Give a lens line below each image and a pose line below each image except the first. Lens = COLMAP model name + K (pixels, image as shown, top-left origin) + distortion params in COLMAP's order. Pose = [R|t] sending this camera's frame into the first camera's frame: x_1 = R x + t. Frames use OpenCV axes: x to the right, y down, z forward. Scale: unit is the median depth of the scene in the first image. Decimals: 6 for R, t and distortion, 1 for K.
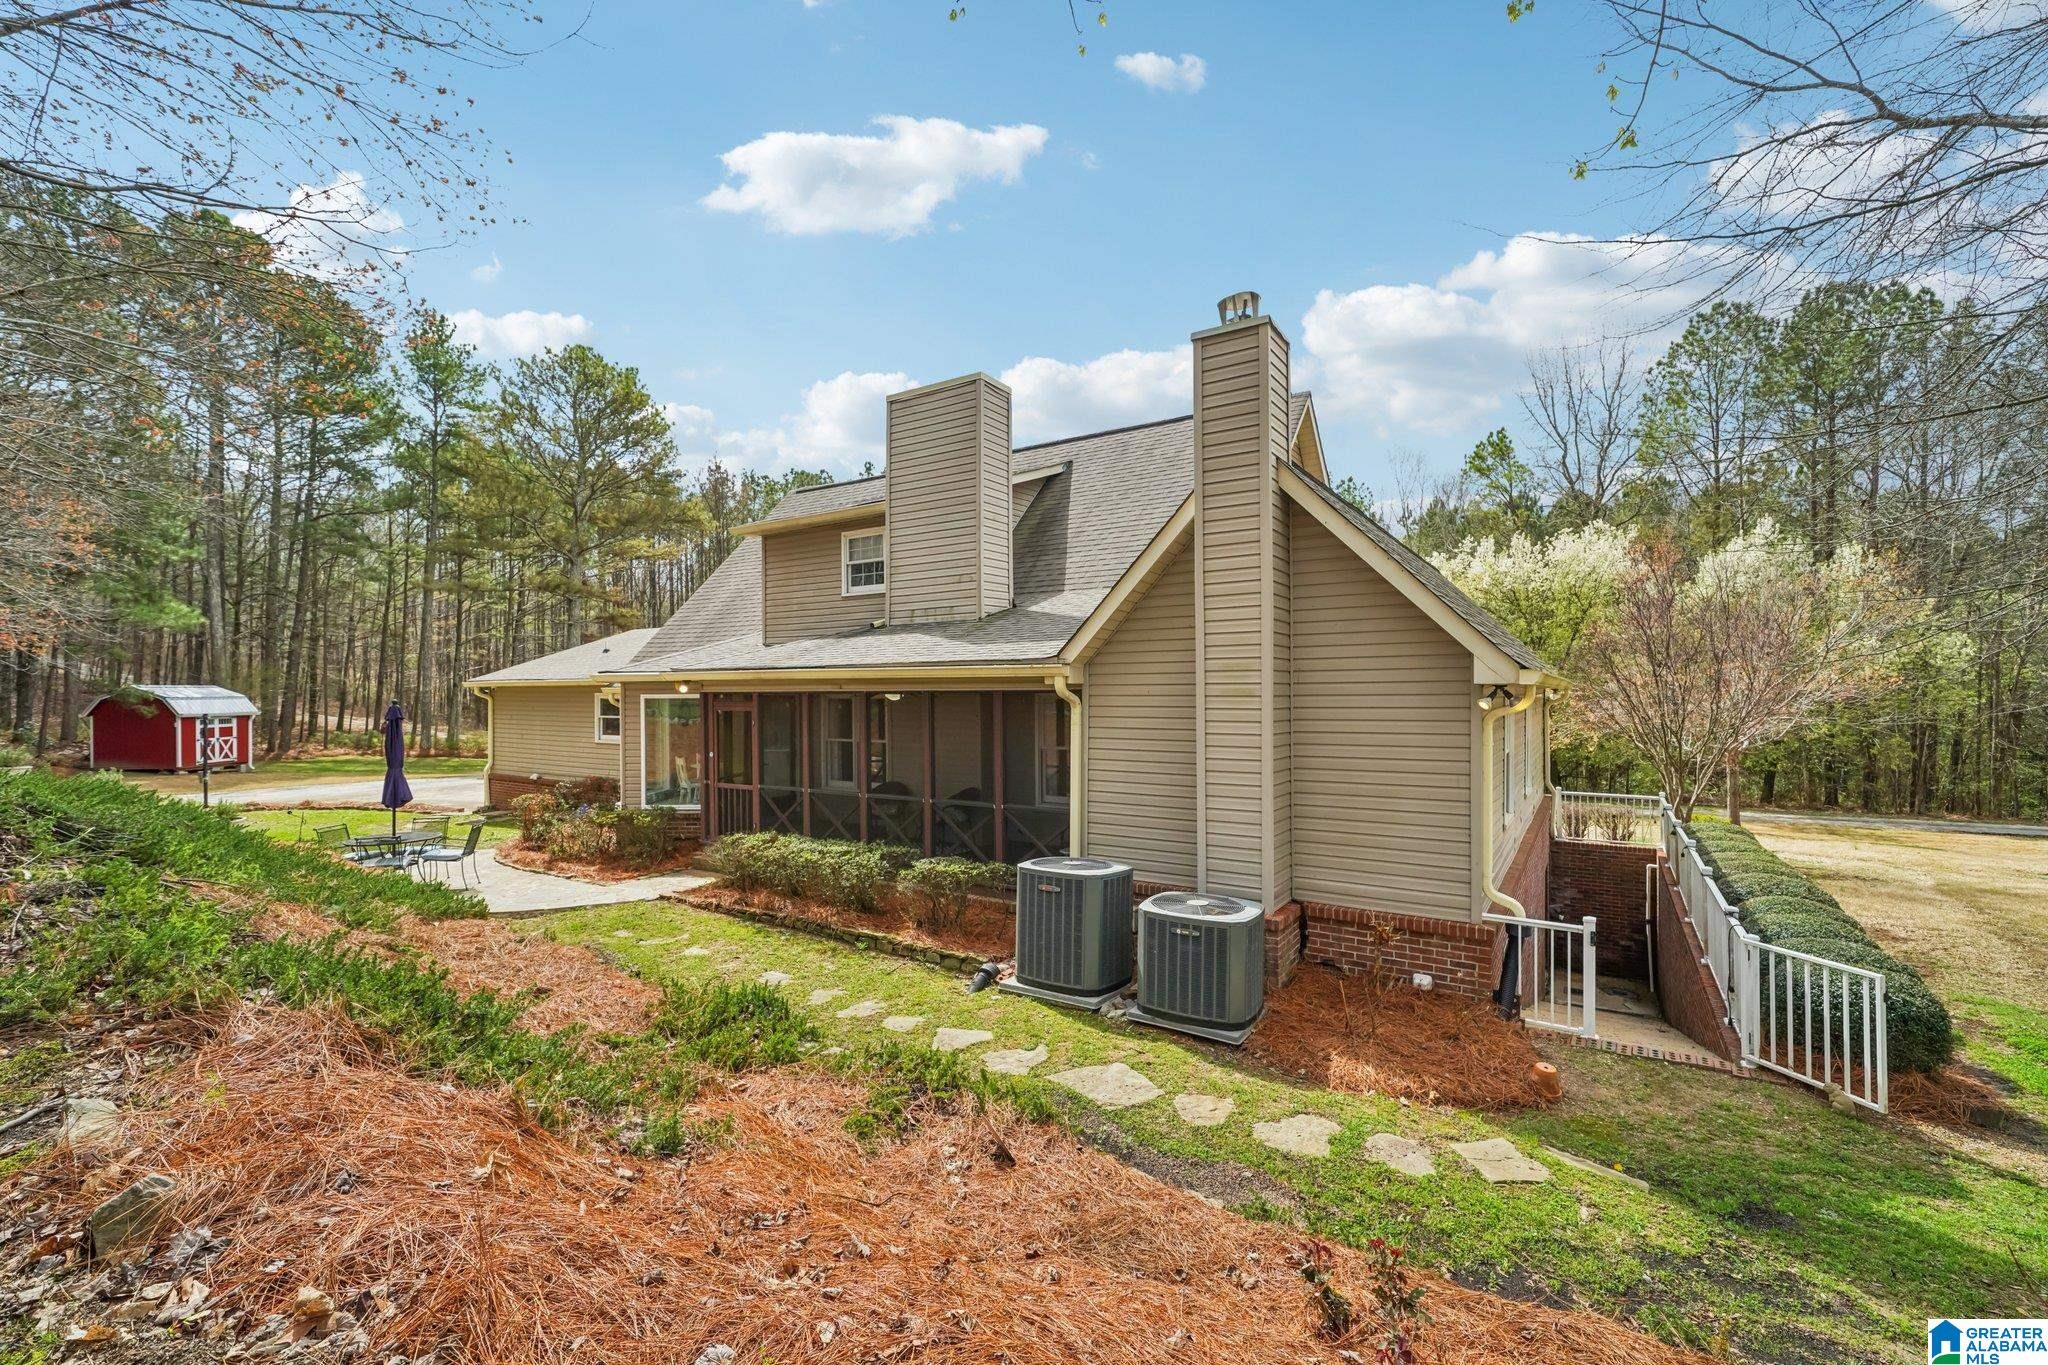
lens RADIAL K [[869.4, 0, 1027.4], [0, 869.4, 691.4], [0, 0, 1]] dist [-0.001175, -0.000050]
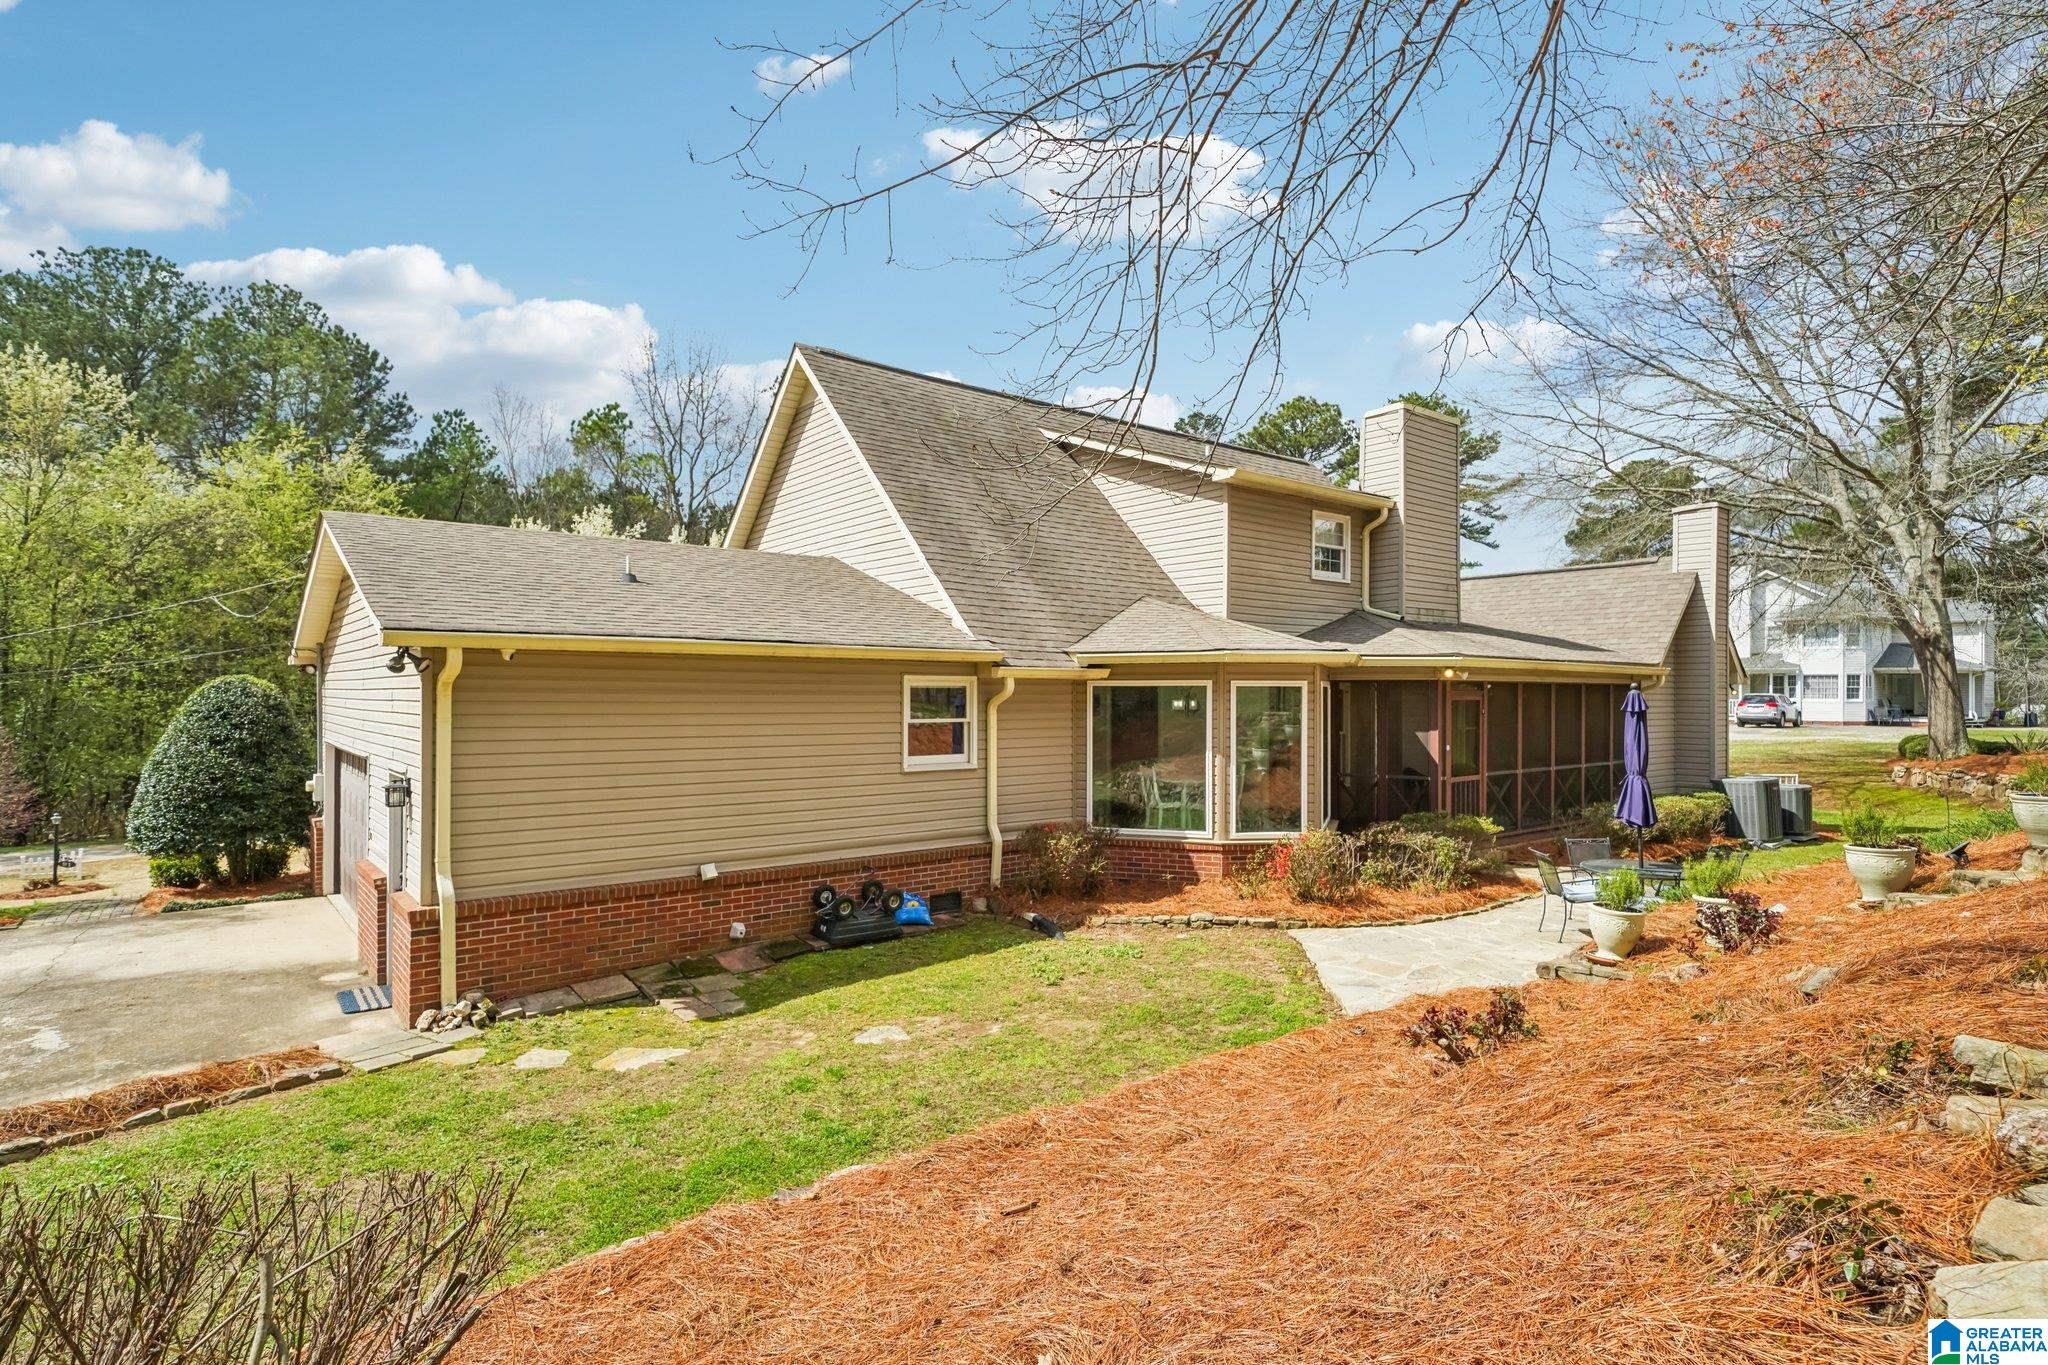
lens RADIAL K [[1044.5, 0, 1027.0], [0, 1044.5, 683.1], [0, 0, 1]] dist [-0.022722, -0.000370]
pose [[0.270476, 0.014707, 0.962614, -1.909994], [-0.006823, 0.999887, -0.013360, 0.026339], [-0.962703, -0.002954, 0.270546, 1.385901]]
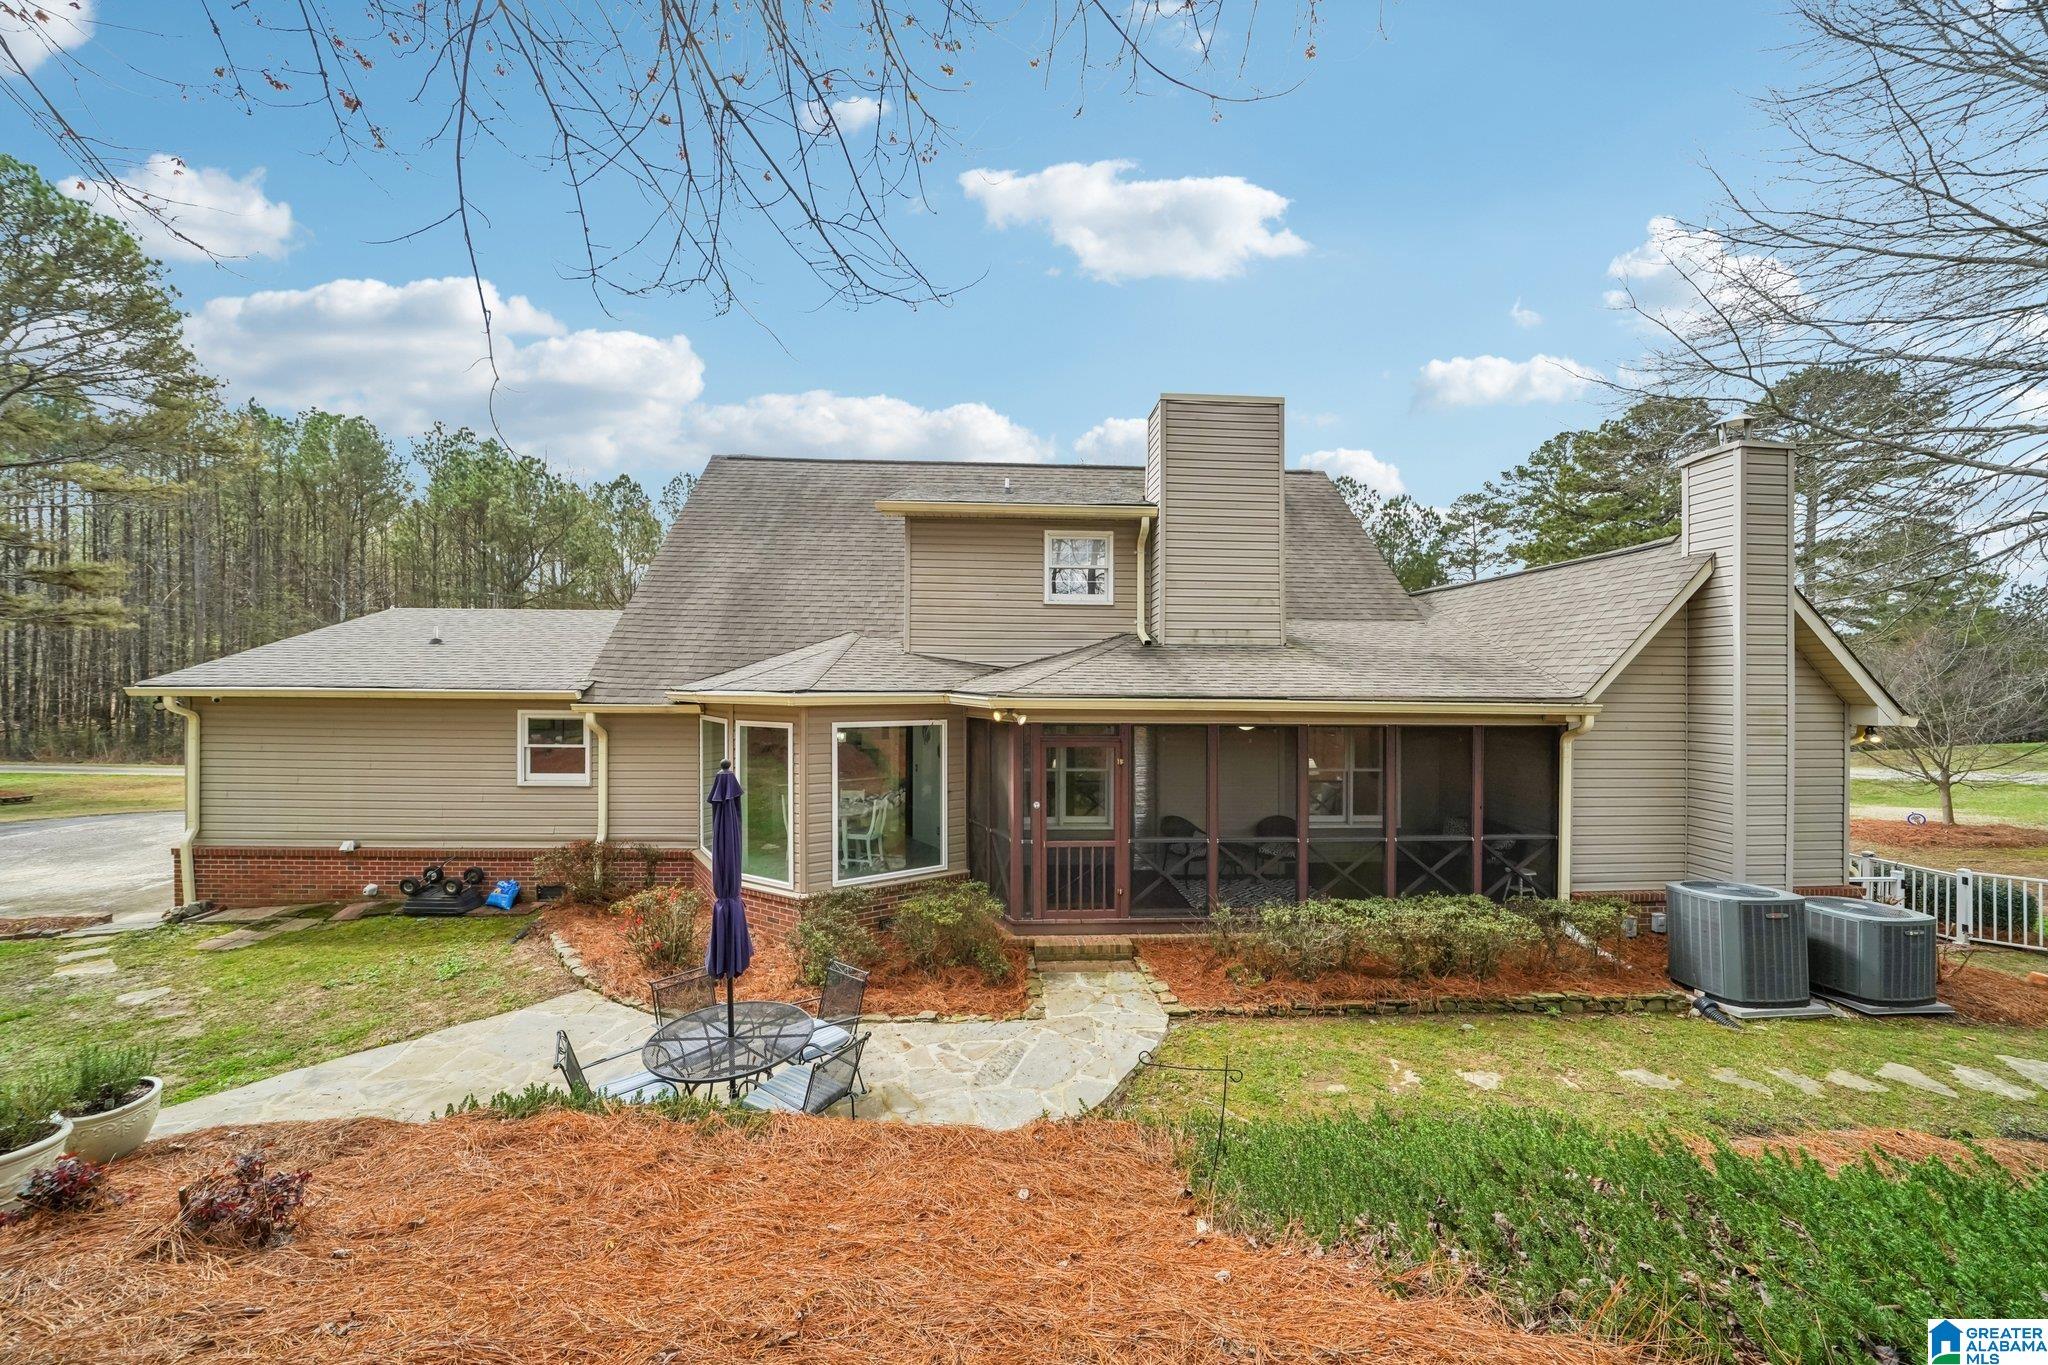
lens RADIAL K [[707.3, 0, 1021.4], [0, 707.3, 688.2], [0, 0, 1]] dist [-0.012871, 0.000040]
pose [[0.791285, 0.015526, 0.611250, -0.944779], [-0.017228, 0.999847, -0.003095, -0.032508], [-0.611204, -0.008082, 0.791432, 0.657372]]
